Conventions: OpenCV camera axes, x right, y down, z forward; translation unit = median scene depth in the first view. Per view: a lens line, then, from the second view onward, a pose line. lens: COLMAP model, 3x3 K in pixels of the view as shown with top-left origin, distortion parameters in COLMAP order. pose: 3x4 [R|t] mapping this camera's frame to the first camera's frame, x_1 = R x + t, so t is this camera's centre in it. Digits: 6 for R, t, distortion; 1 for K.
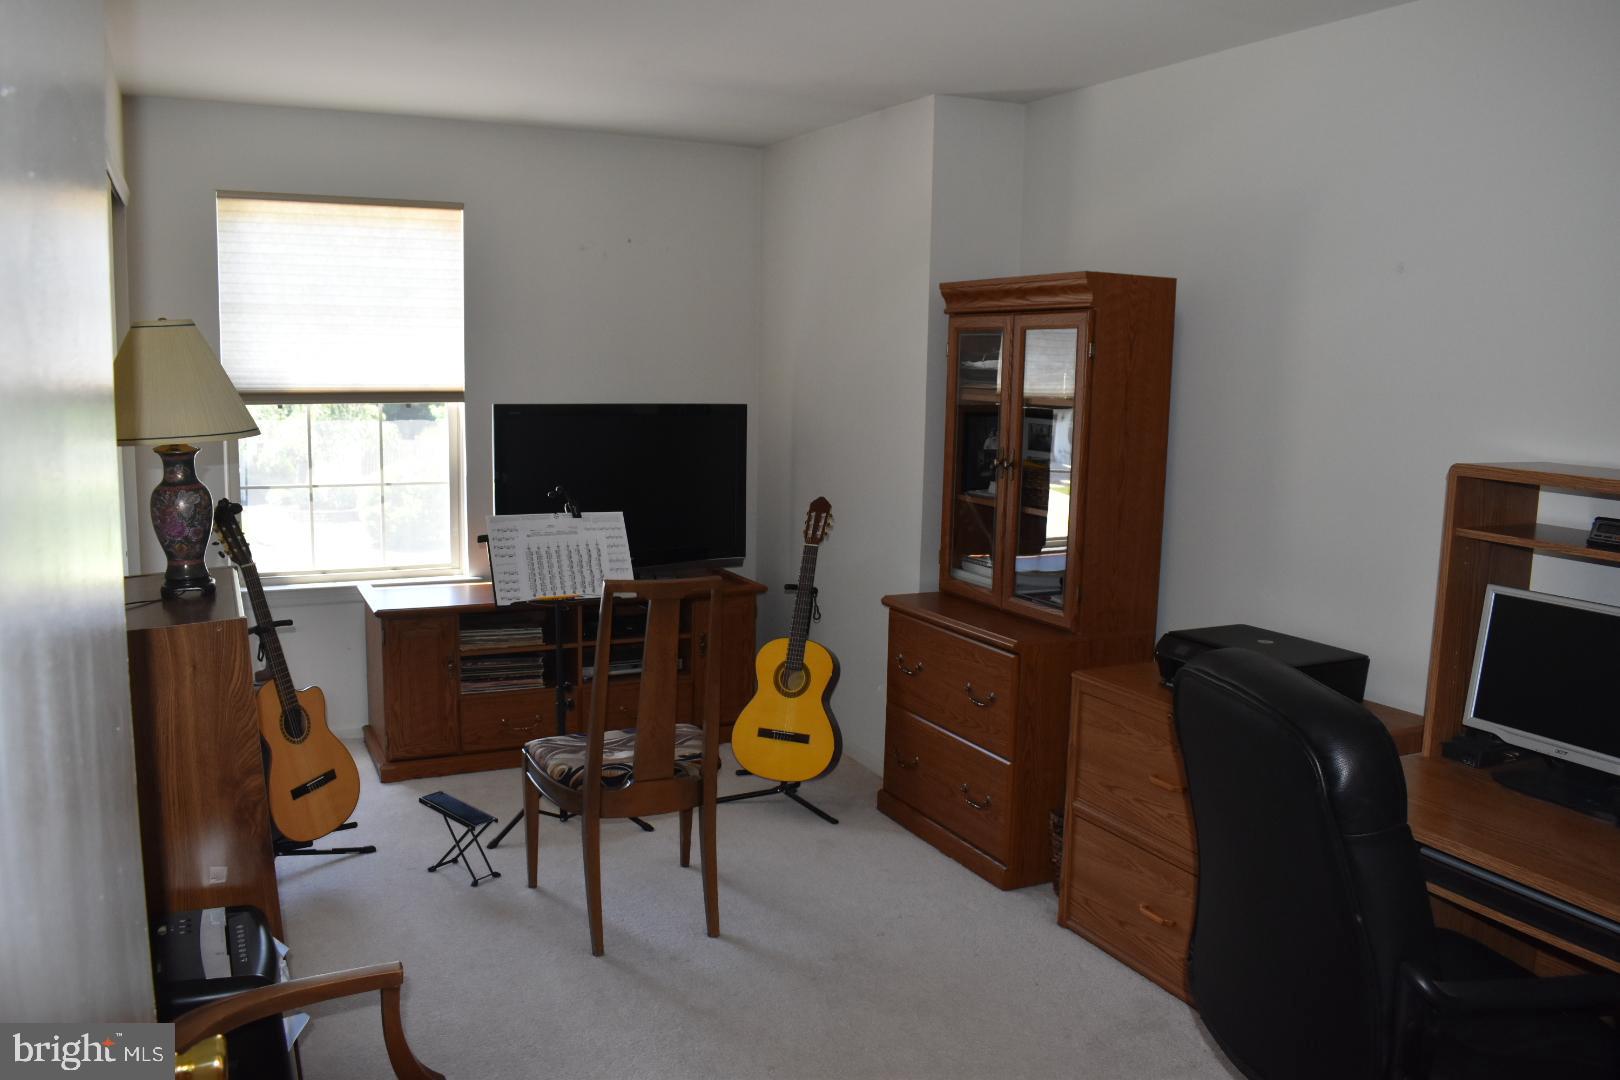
lens RADIAL K [[1261.8, 0, 813.8], [0, 1261.8, 544.5], [0, 0, 1]] dist [-0.100786, 0.019671]
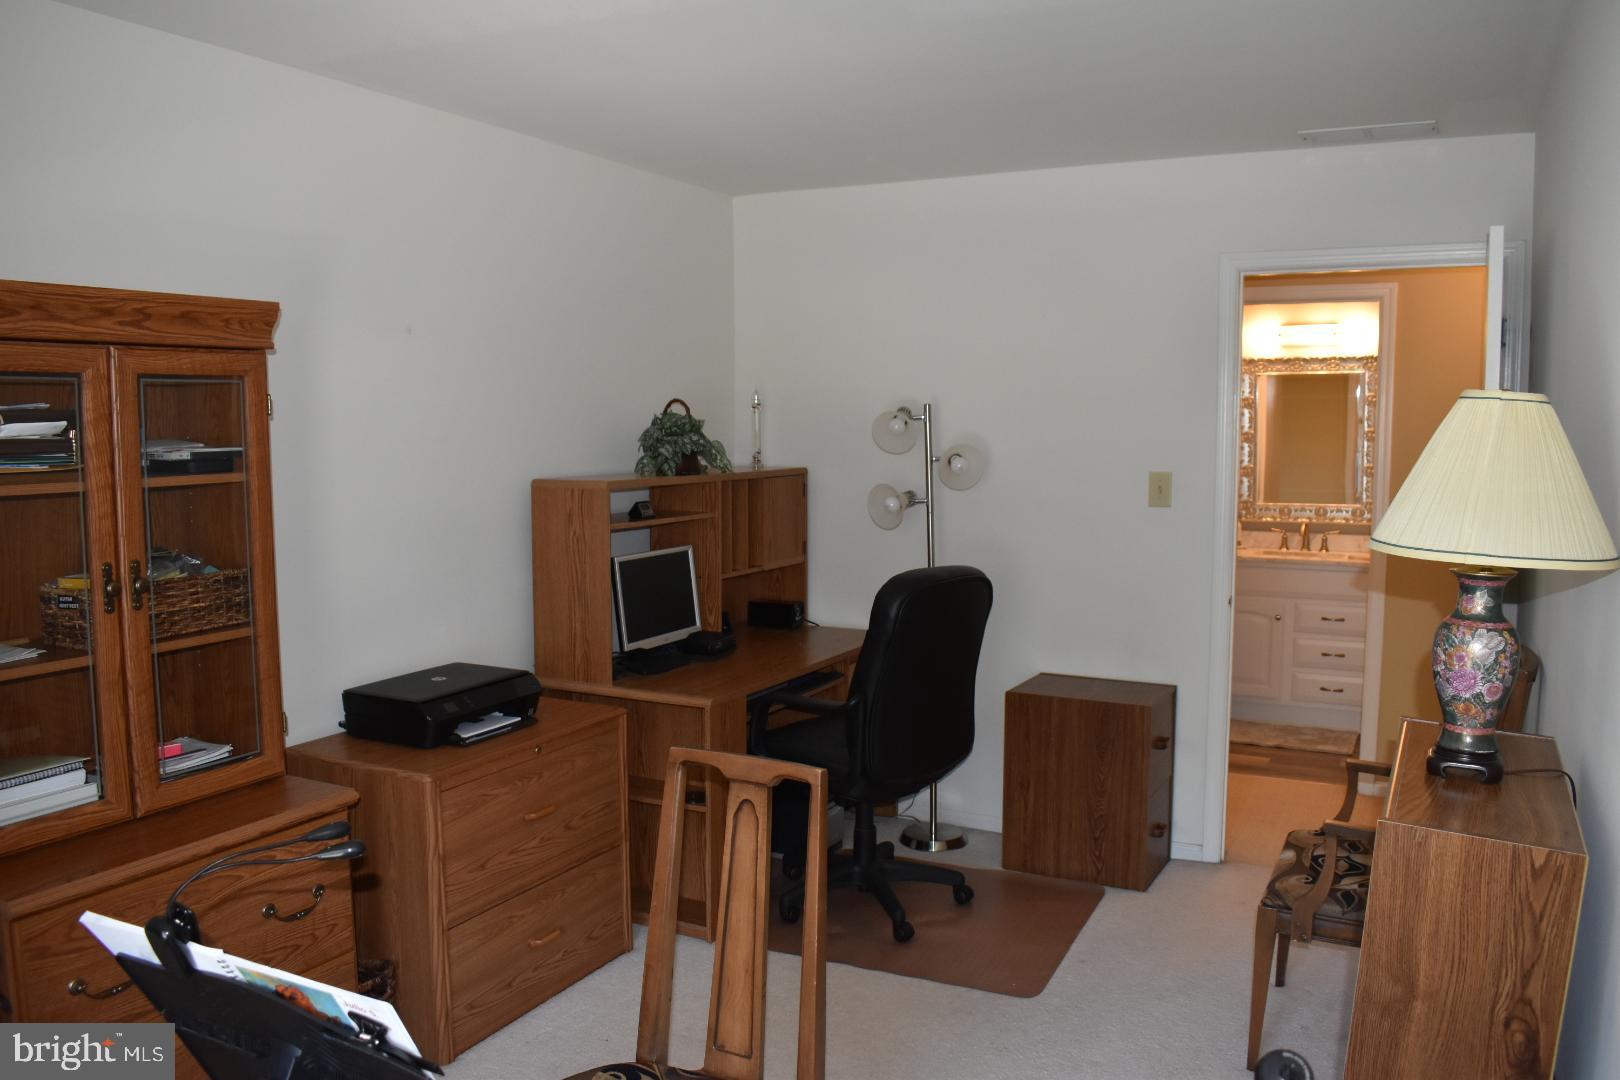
lens RADIAL K [[1261.8, 0, 813.8], [0, 1261.8, 544.5], [0, 0, 1]] dist [-0.100786, 0.019671]
pose [[-0.577421, -0.101977, 0.810053, -0.711315], [0.113382, 0.972539, 0.203253, -0.224192], [-0.808535, 0.209208, -0.550003, 1.401790]]
